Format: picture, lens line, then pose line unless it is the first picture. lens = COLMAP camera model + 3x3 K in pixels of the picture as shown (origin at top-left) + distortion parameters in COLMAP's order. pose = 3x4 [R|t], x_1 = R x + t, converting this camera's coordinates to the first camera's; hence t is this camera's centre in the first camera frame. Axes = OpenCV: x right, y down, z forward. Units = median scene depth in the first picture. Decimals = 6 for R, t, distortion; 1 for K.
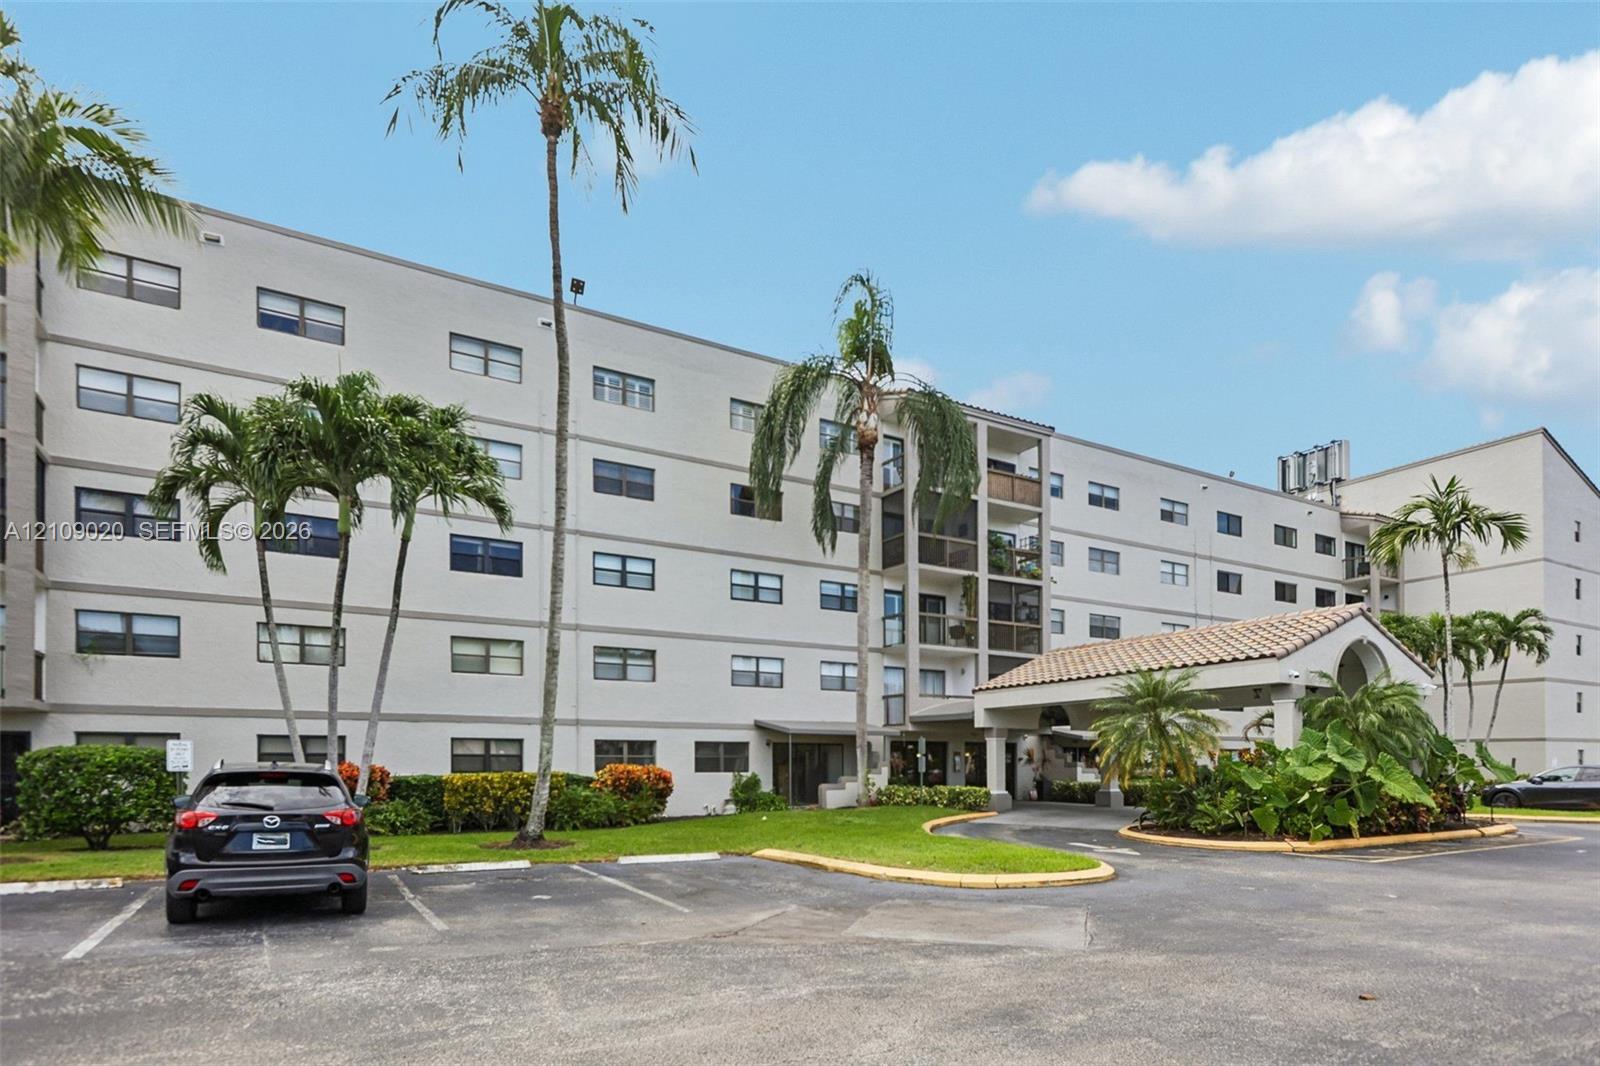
lens RADIAL K [[894.6, 0, 799.5], [0, 894.6, 752.8], [0, 0, 1]] dist [0.001741, 0.000259]
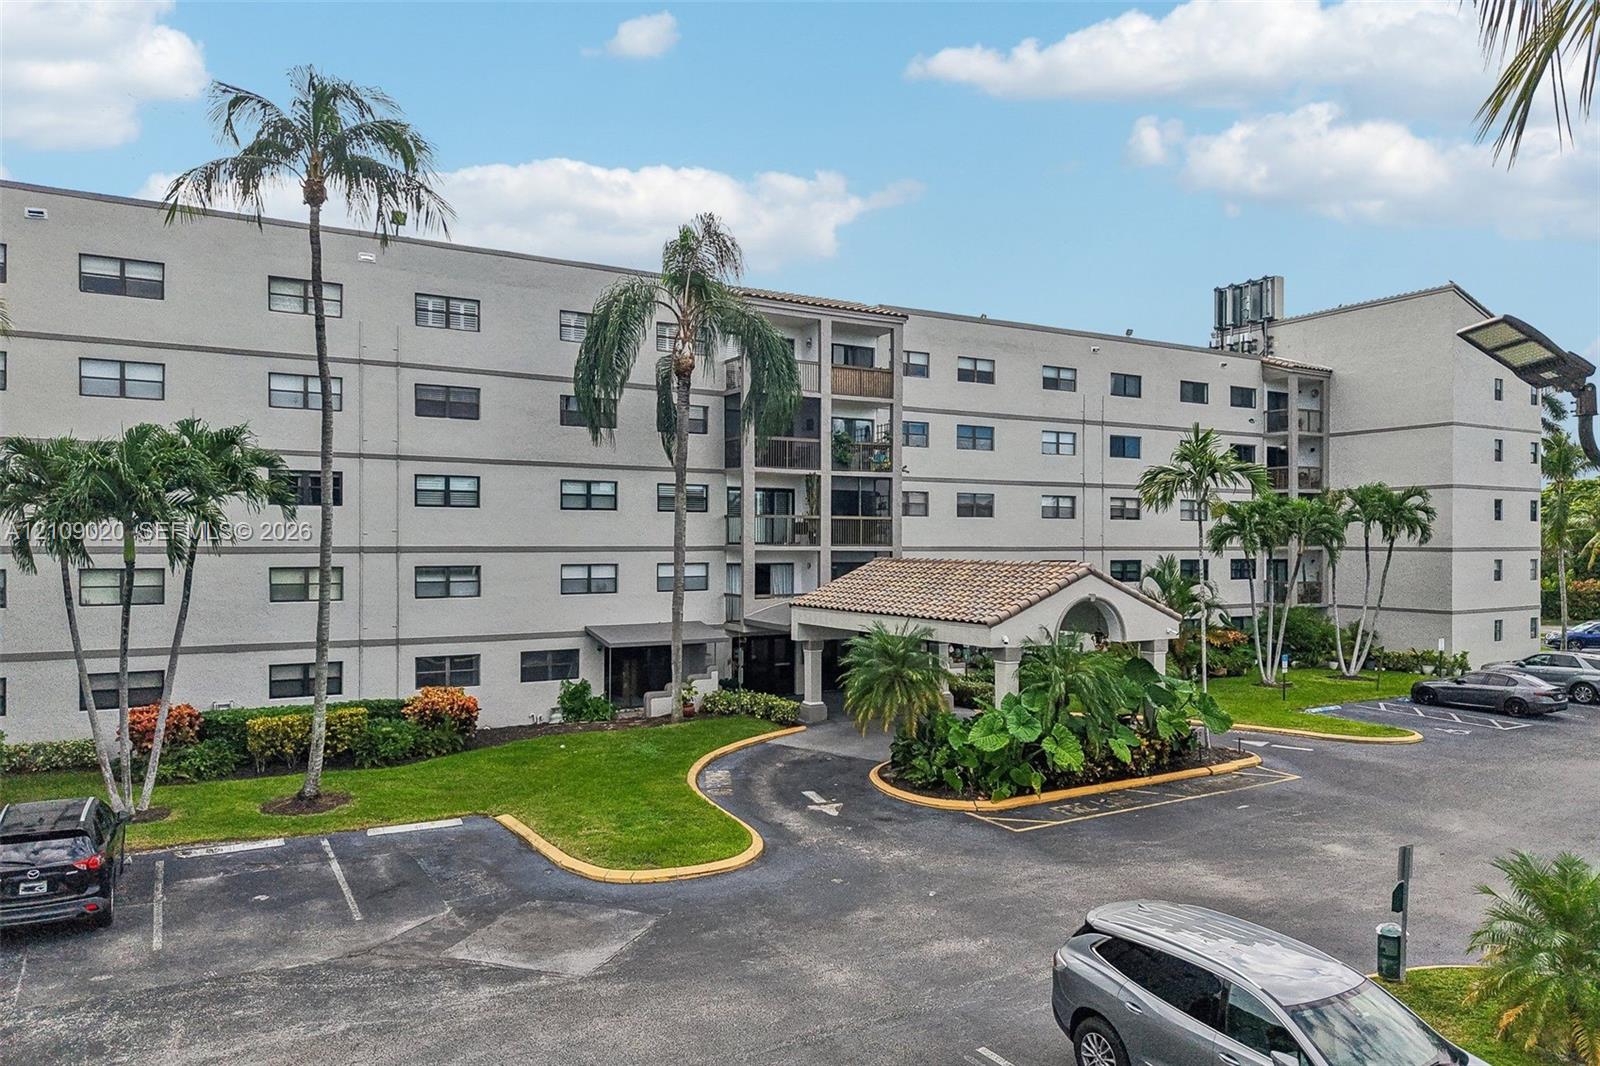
lens RADIAL K [[1068.2, 0, 803.1], [0, 1068.2, 536.4], [0, 0, 1]] dist [0.052667, -0.070823]
pose [[0.999997, 0.002229, 0.000677, 0.198215], [-0.002234, 0.999964, 0.008135, -0.151223], [-0.000659, -0.008137, 0.999967, -0.220629]]
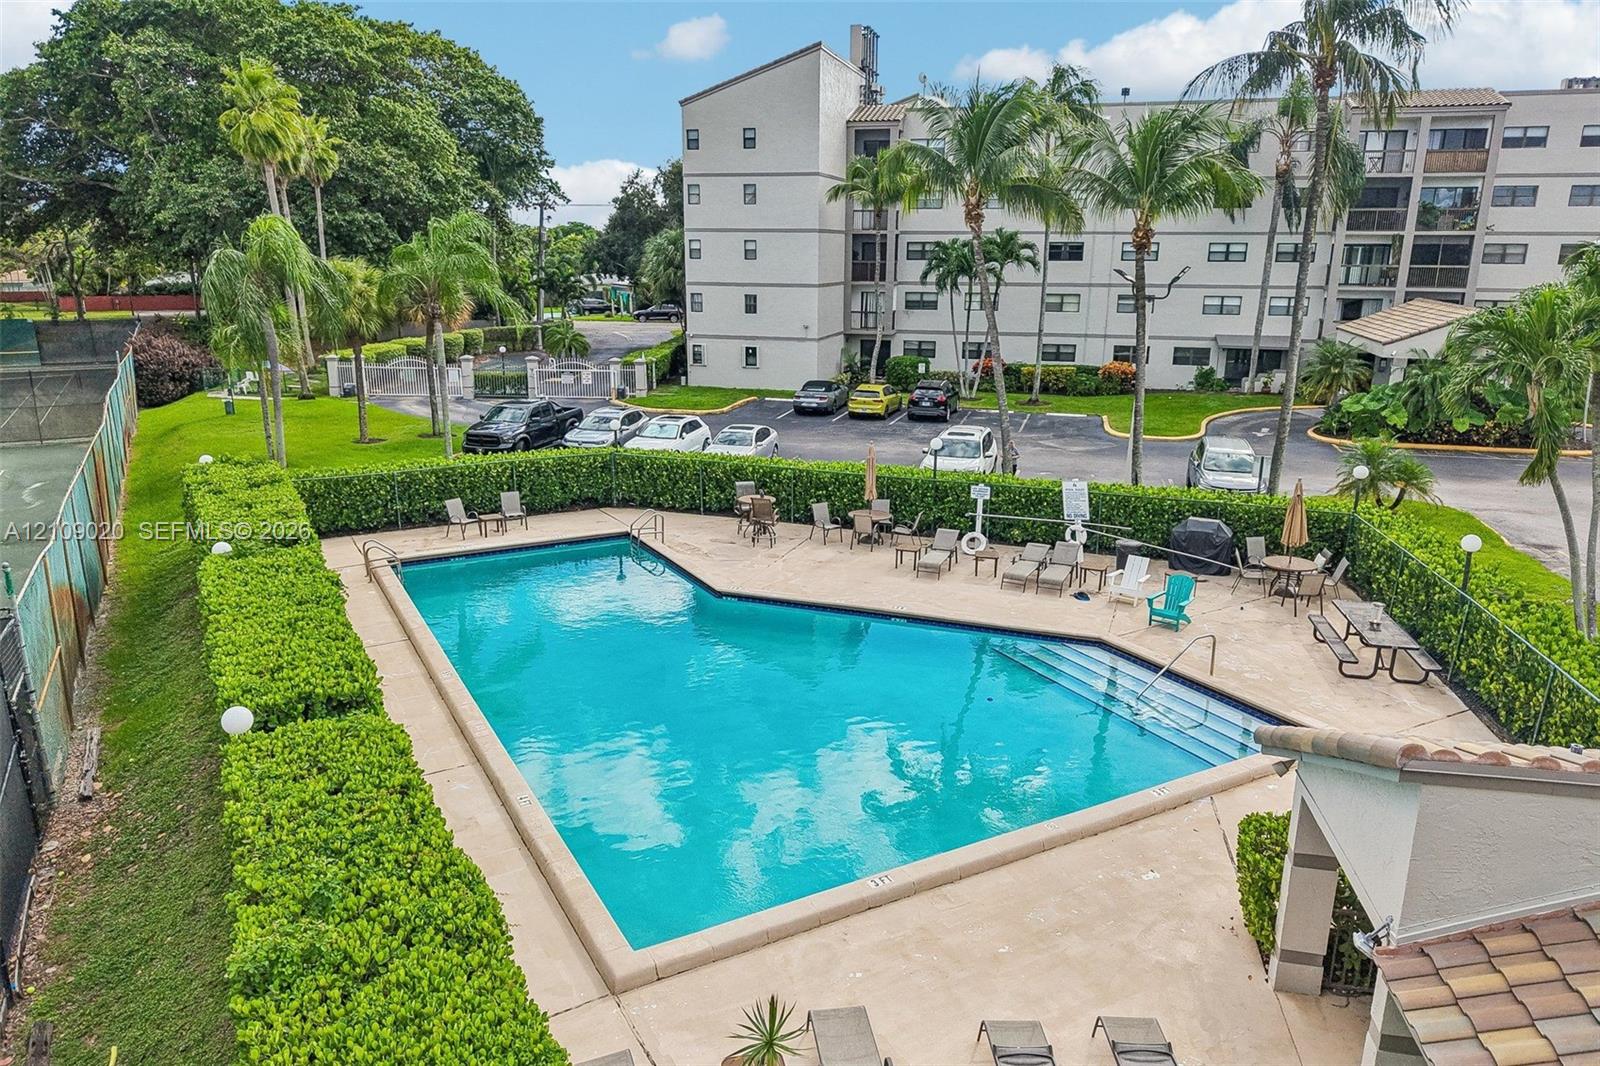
lens RADIAL K [[1060.0, 0, 801.6], [0, 1060.0, 544.7], [0, 0, 1]] dist [0.000985, -0.001071]
pose [[0.688378, 0.198830, -0.697569, 0.892328], [0.007725, 0.959633, 0.281150, -0.226681], [0.725311, -0.198926, 0.659054, -0.972539]]
